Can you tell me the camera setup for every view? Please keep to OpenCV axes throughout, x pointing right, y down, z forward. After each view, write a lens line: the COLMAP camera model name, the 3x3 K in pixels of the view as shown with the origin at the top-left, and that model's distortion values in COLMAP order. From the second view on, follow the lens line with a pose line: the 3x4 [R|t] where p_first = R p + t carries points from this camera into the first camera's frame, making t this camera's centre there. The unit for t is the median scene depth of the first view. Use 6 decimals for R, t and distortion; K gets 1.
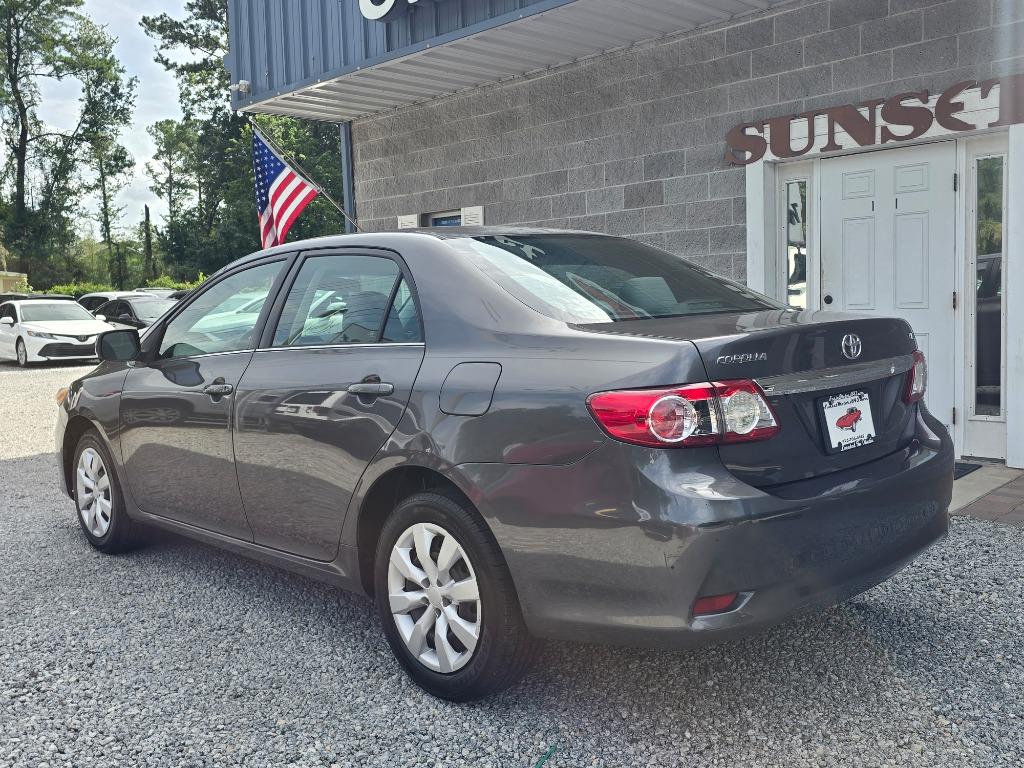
lens RADIAL K [[871.6, 0, 519.2], [0, 871.6, 384.0], [0, 0, 1]] dist [0.088241, -0.126396]
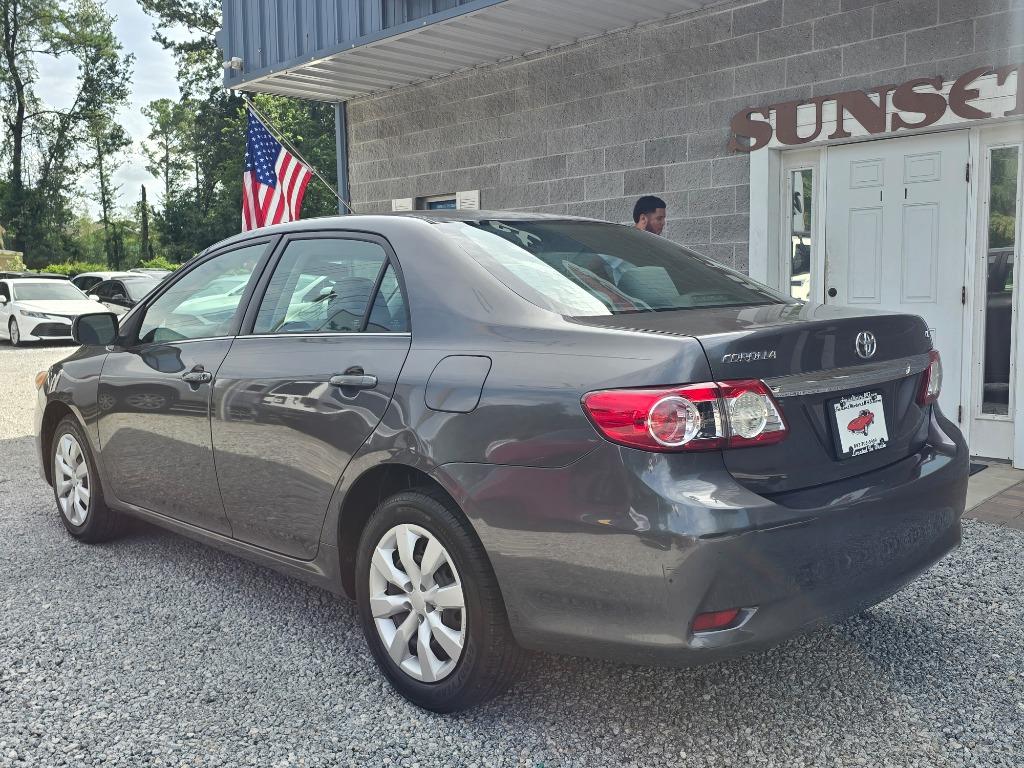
lens RADIAL K [[871.4, 0, 512.0], [0, 871.4, 384.0], [0, 0, 1]] dist [0.090086, -0.121088]
pose [[0.999870, 0.015863, -0.003013, 0.002320], [-0.015814, 0.999755, 0.015484, -0.004650], [0.003258, -0.015435, 0.999876, 0.029346]]
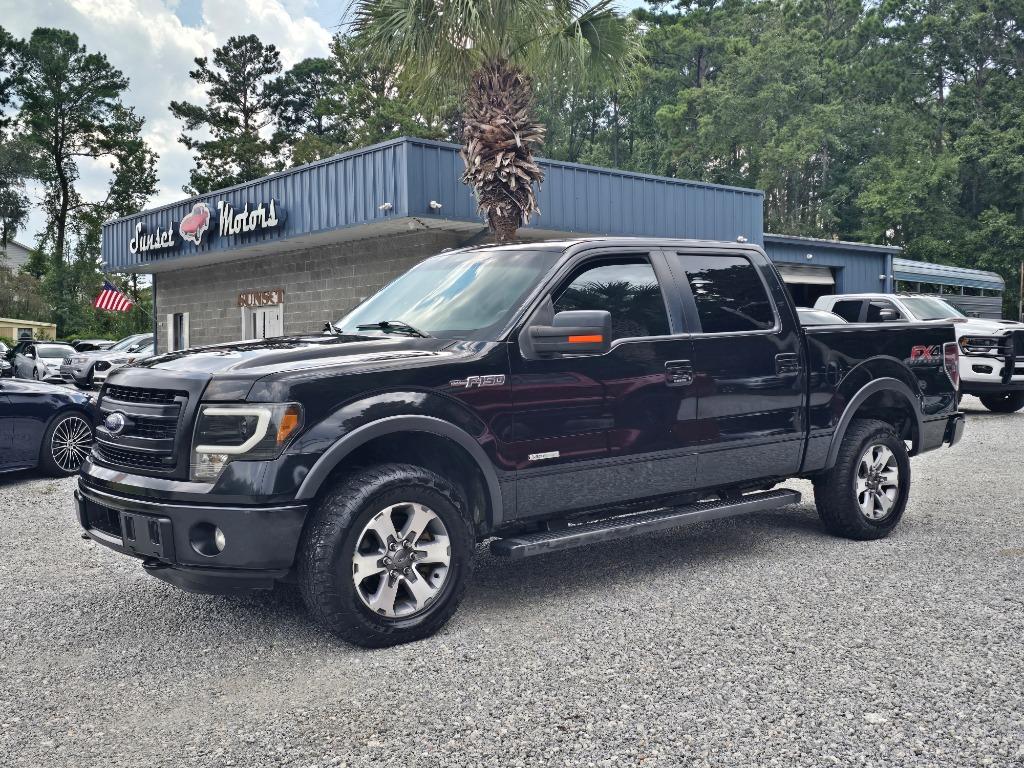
lens RADIAL K [[922.1, 0, 499.4], [0, 922.1, 380.0], [0, 0, 1]] dist [0.098214, -0.131710]
pose [[0.996656, 0.022673, -0.078505, 1.651404], [-0.027683, 0.997608, -0.063336, 0.217122], [0.076881, 0.065297, 0.994900, -2.498461]]
